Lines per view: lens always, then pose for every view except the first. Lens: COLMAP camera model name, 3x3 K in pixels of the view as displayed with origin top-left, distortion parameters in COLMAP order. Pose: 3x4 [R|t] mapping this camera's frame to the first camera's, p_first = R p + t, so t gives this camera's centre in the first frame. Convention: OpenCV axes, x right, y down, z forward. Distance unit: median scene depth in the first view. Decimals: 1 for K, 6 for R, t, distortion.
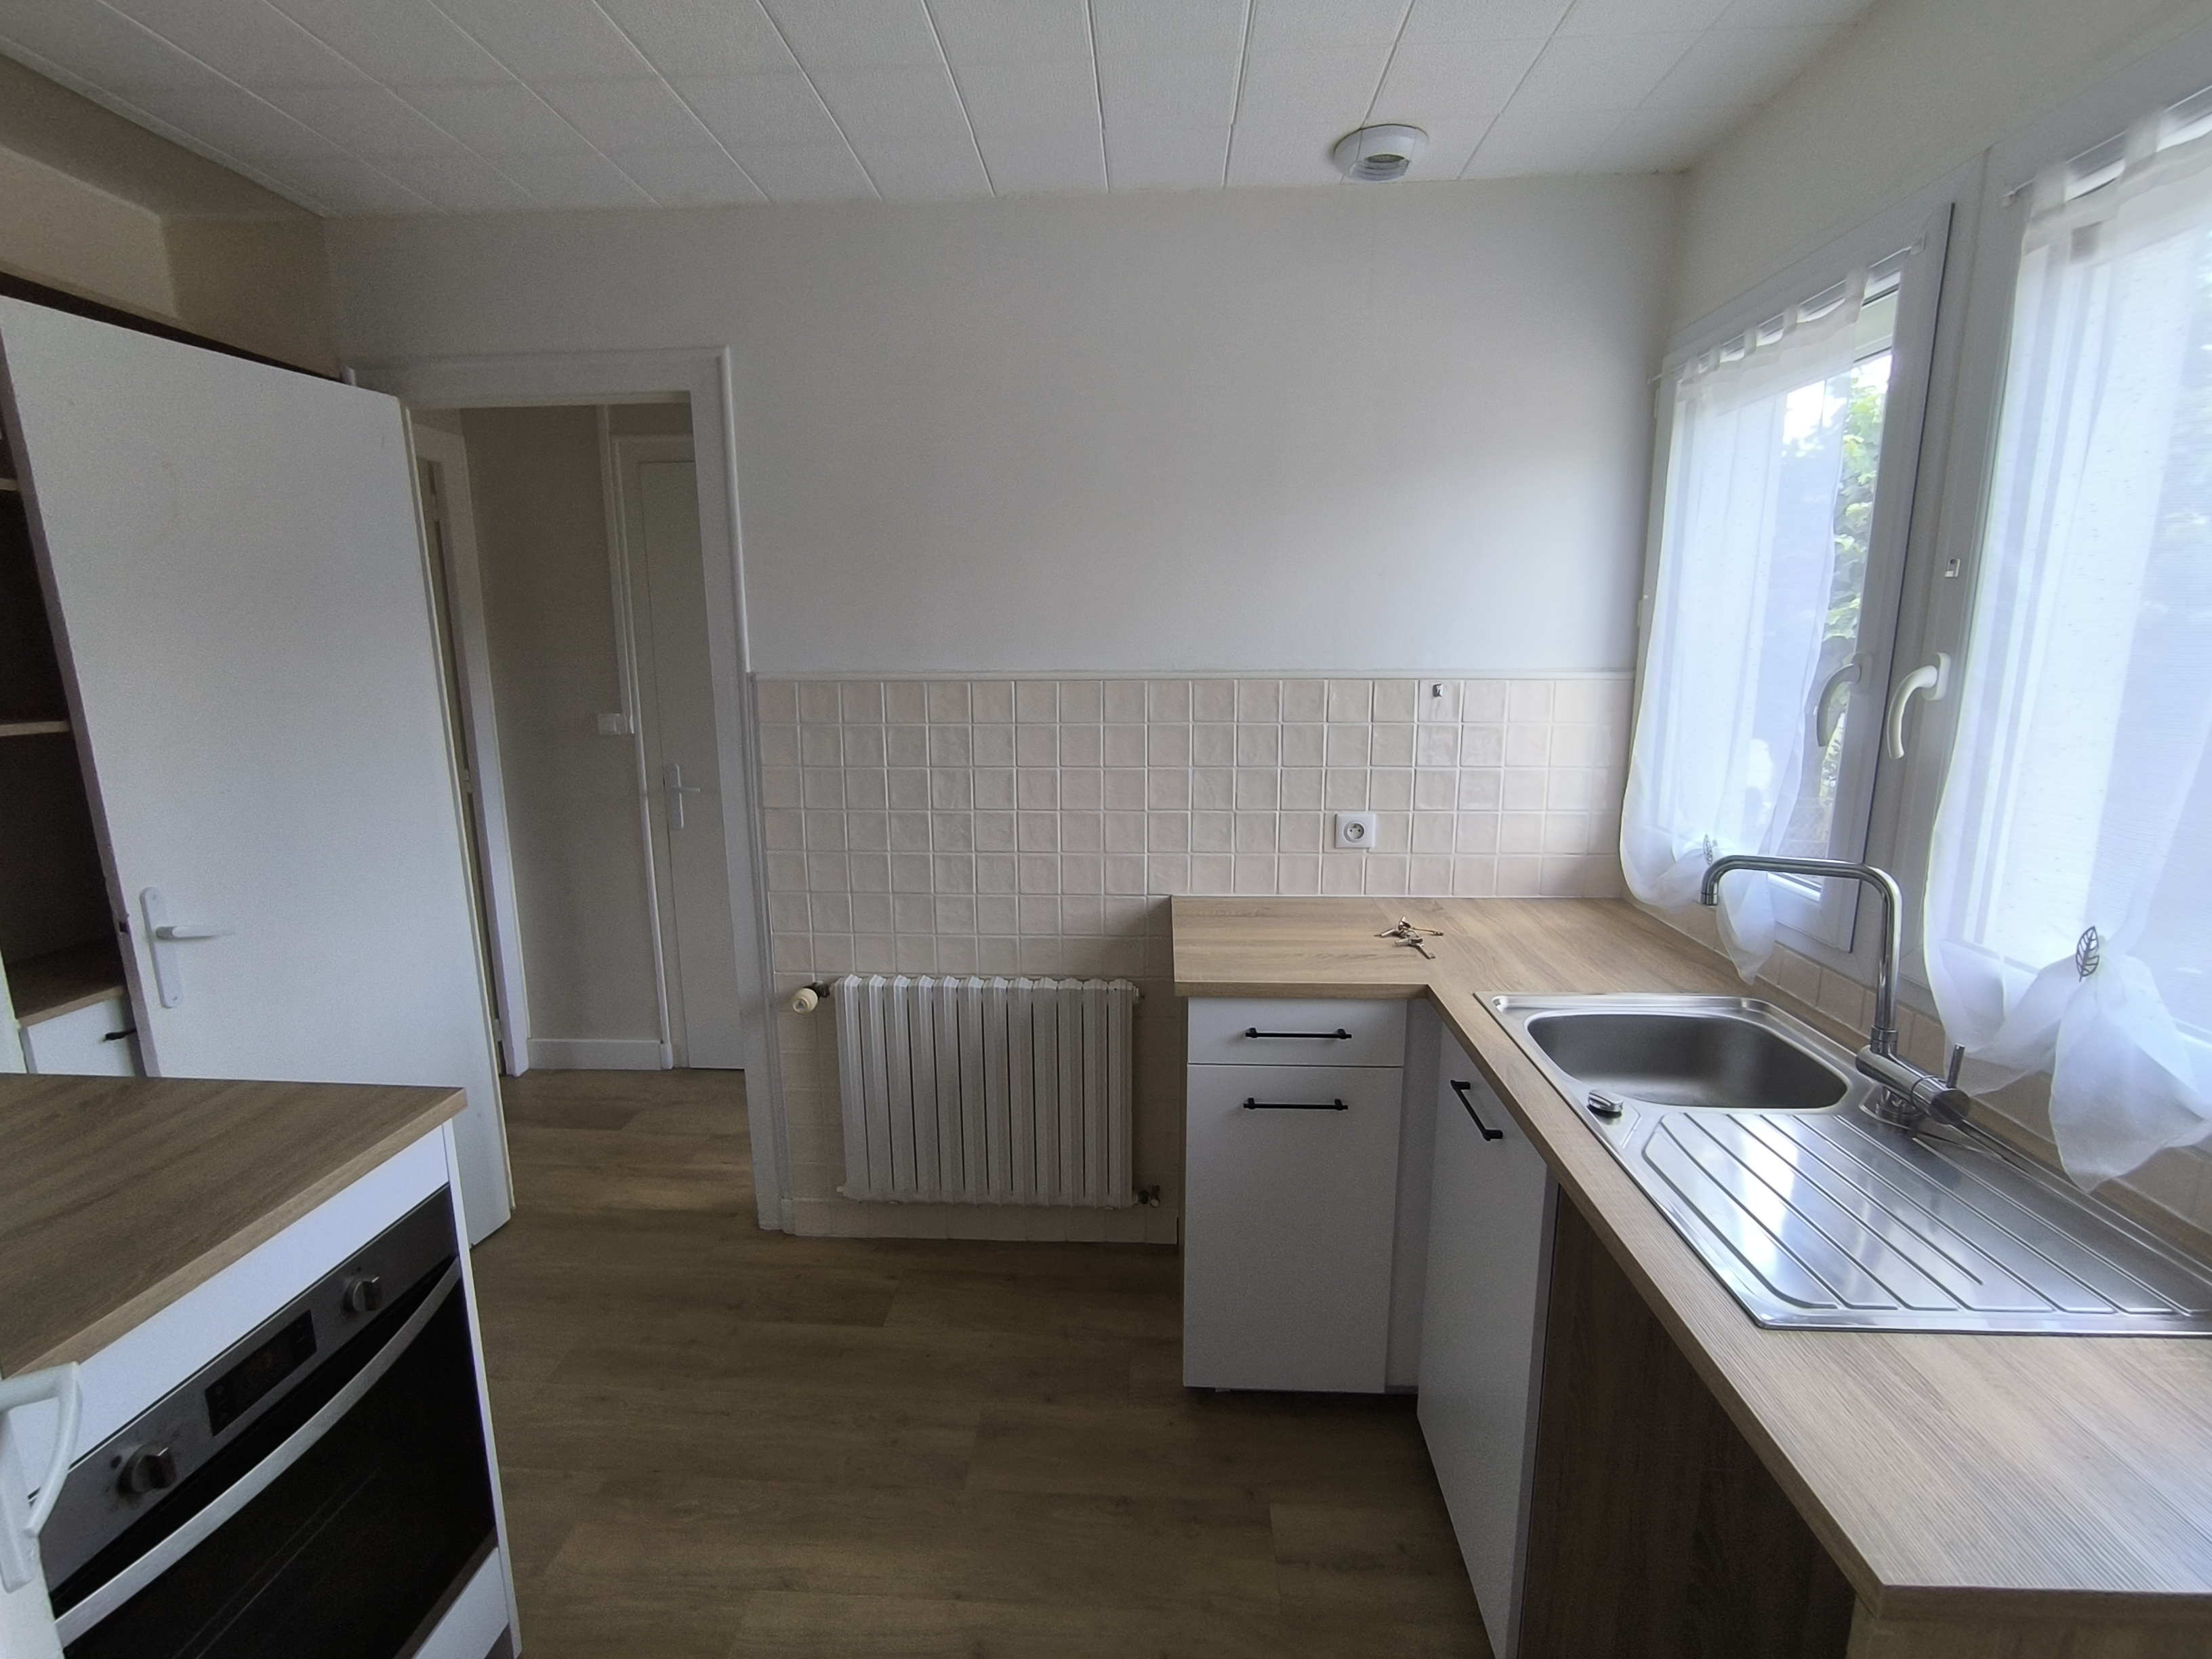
lens RADIAL K [[995.9, 0, 1099.9], [0, 995.9, 823.8], [0, 0, 1]] dist [-0.036692, 0.019206]
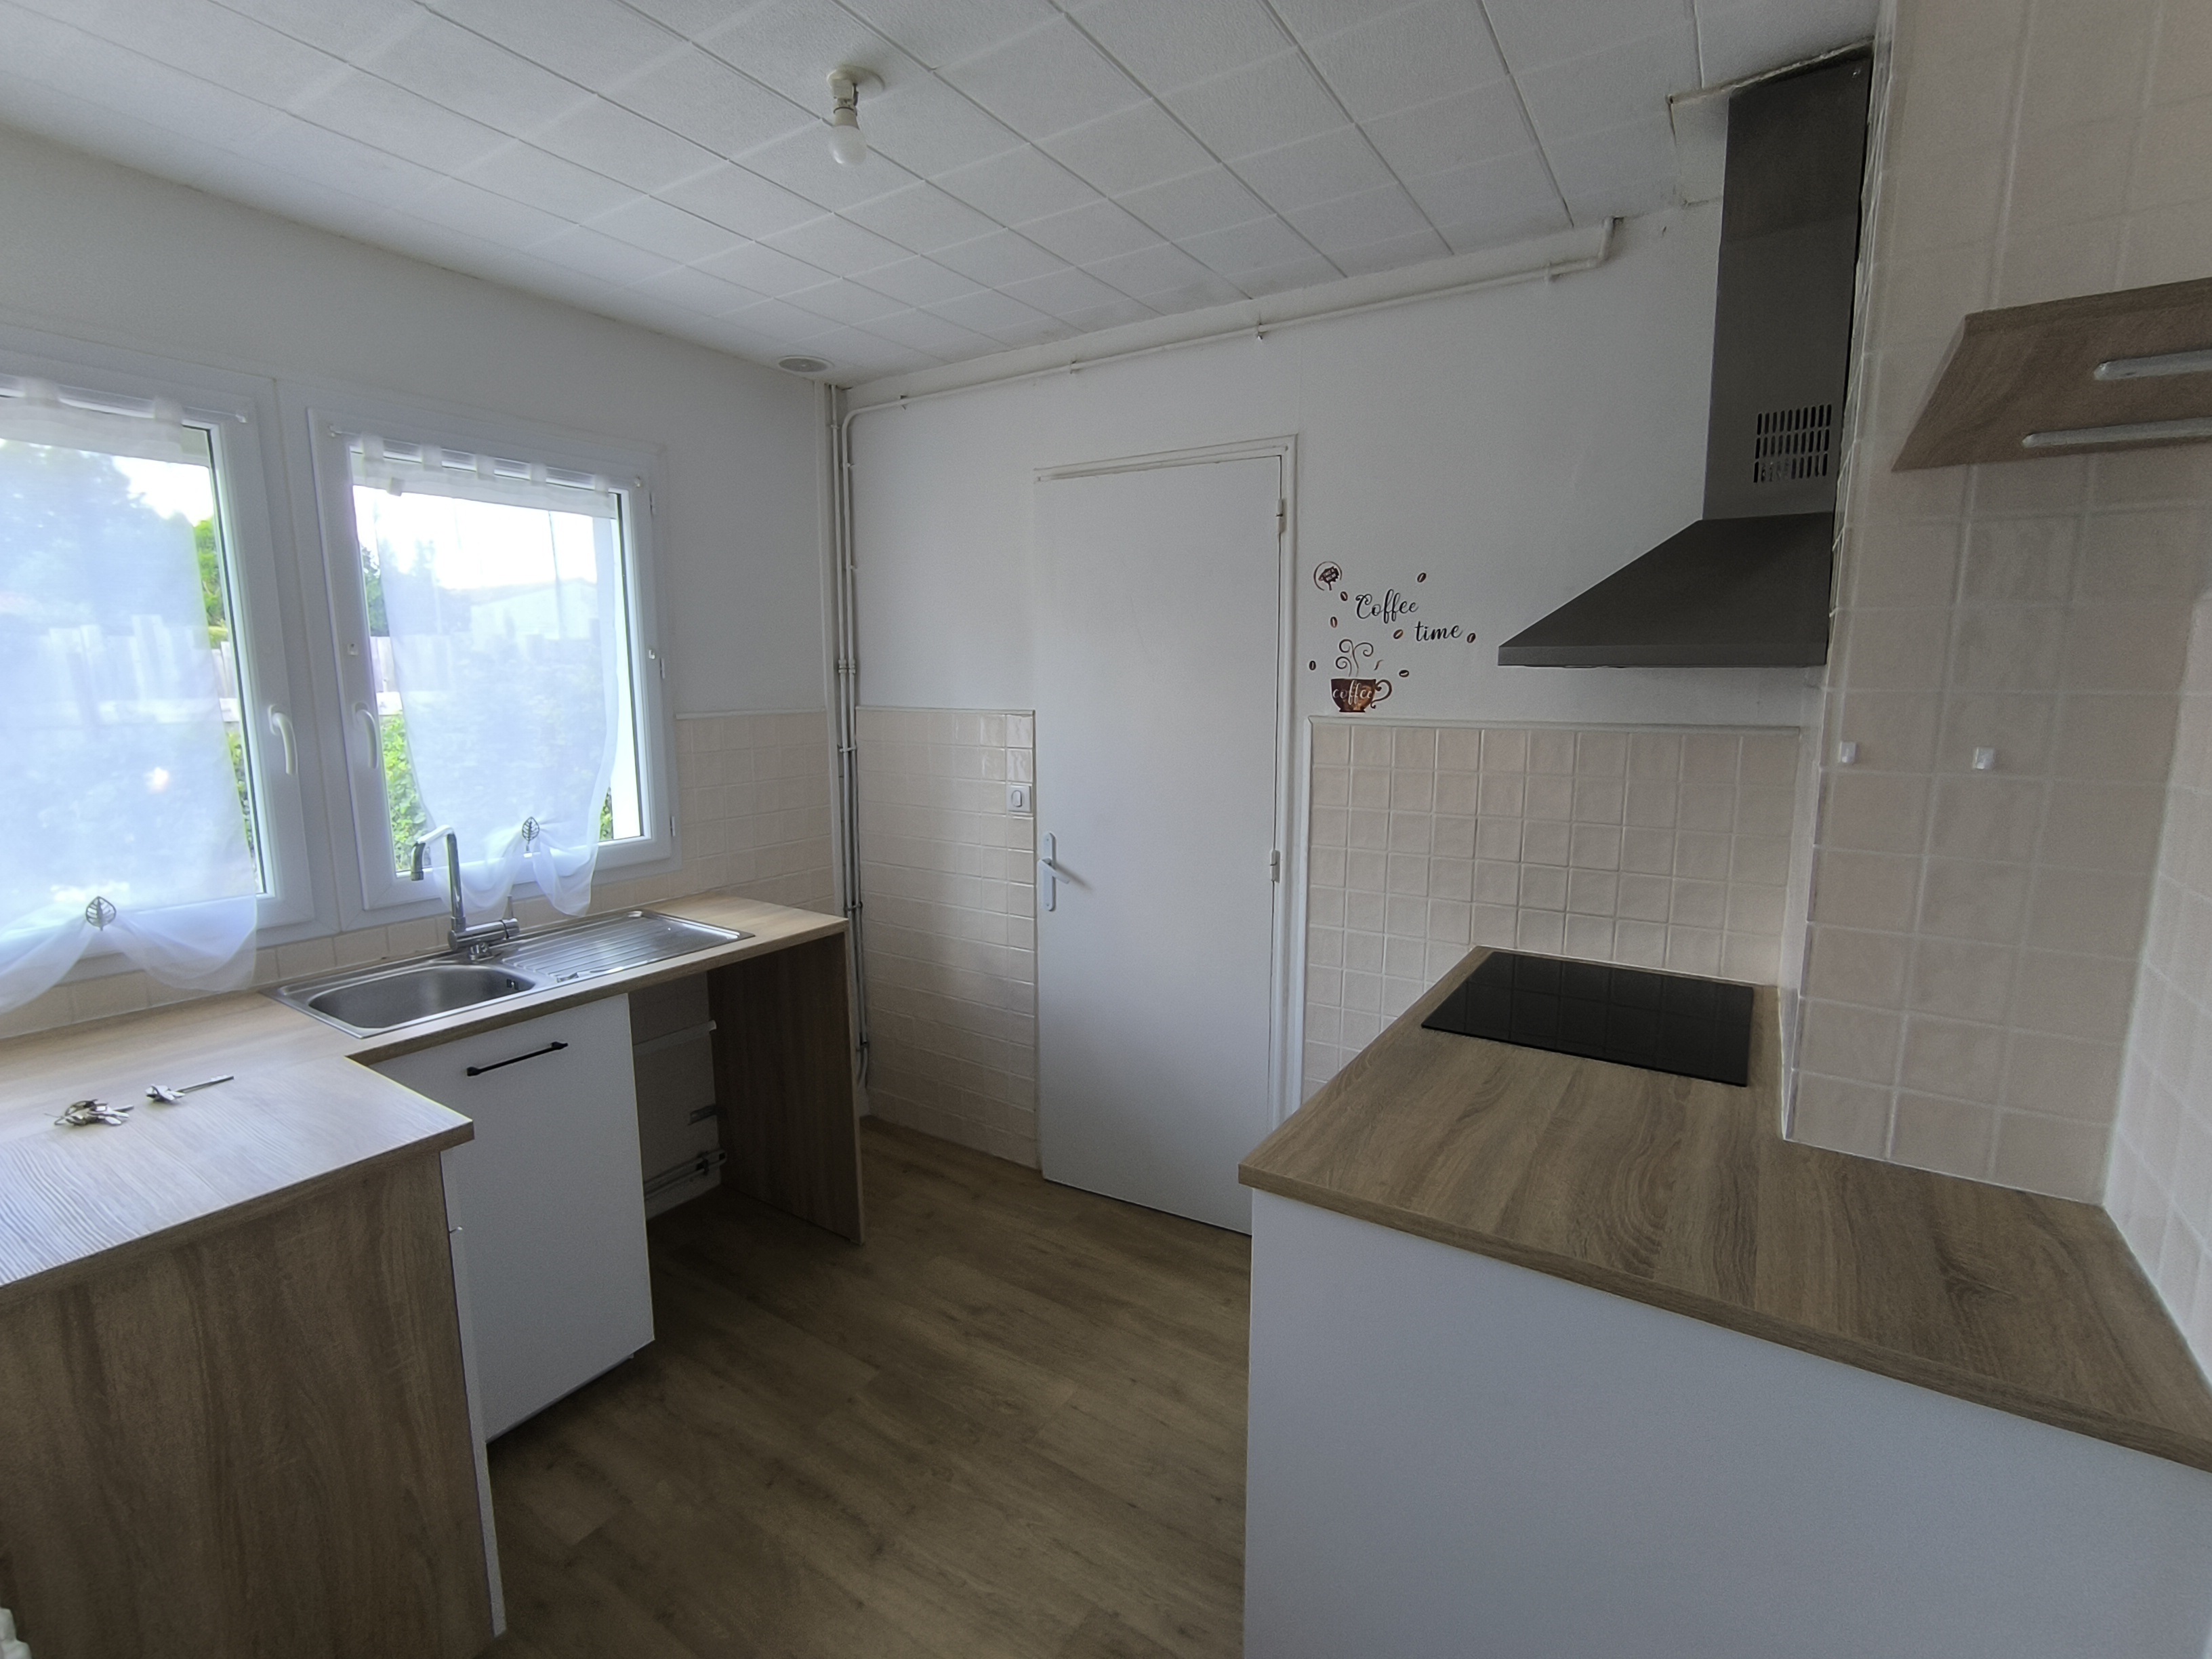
lens RADIAL K [[995.9, 0, 1099.9], [0, 995.9, 823.8], [0, 0, 1]] dist [-0.036692, 0.019206]
pose [[-0.868047, -0.067586, 0.491861, -0.564042], [0.097522, 0.948180, 0.302397, -0.198913], [-0.486810, 0.310462, -0.816474, 1.006466]]
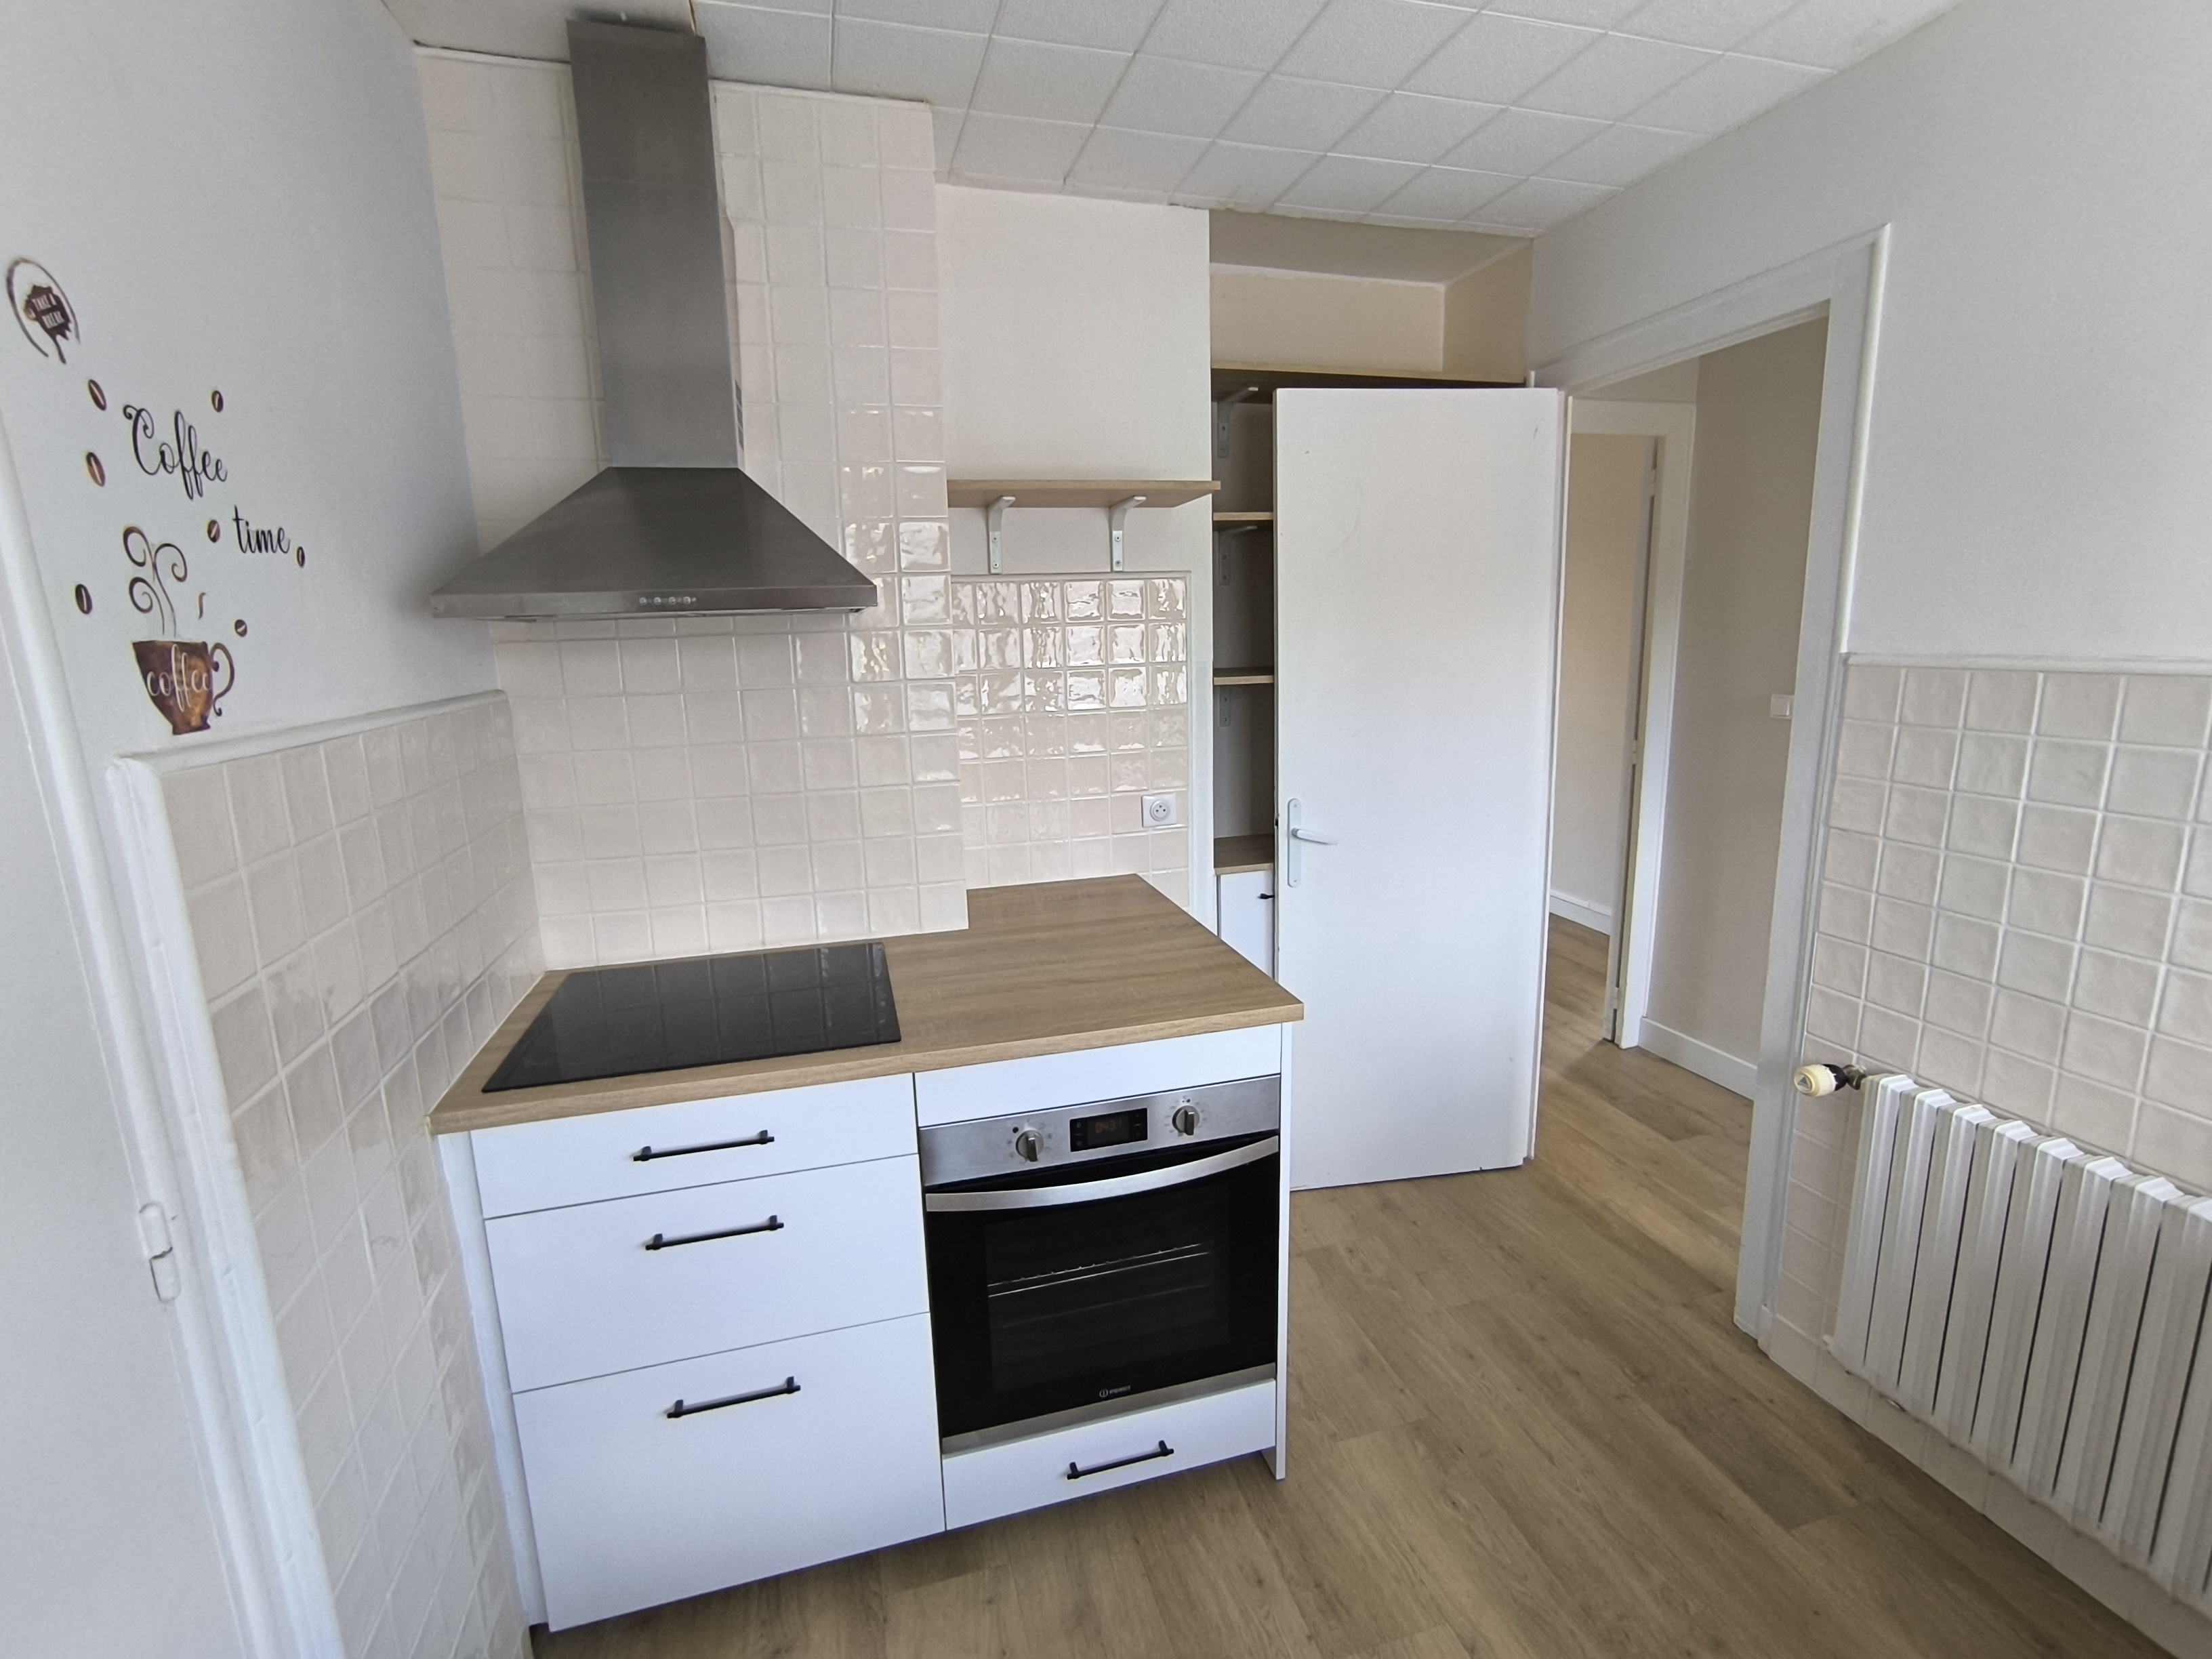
lens RADIAL K [[995.9, 0, 1099.9], [0, 995.9, 823.8], [0, 0, 1]] dist [-0.036692, 0.019206]
pose [[0.327784, 0.176774, -0.928067, 0.195145], [-0.147548, 0.979863, 0.134528, -0.038260], [0.933160, 0.092838, 0.347266, 0.196384]]
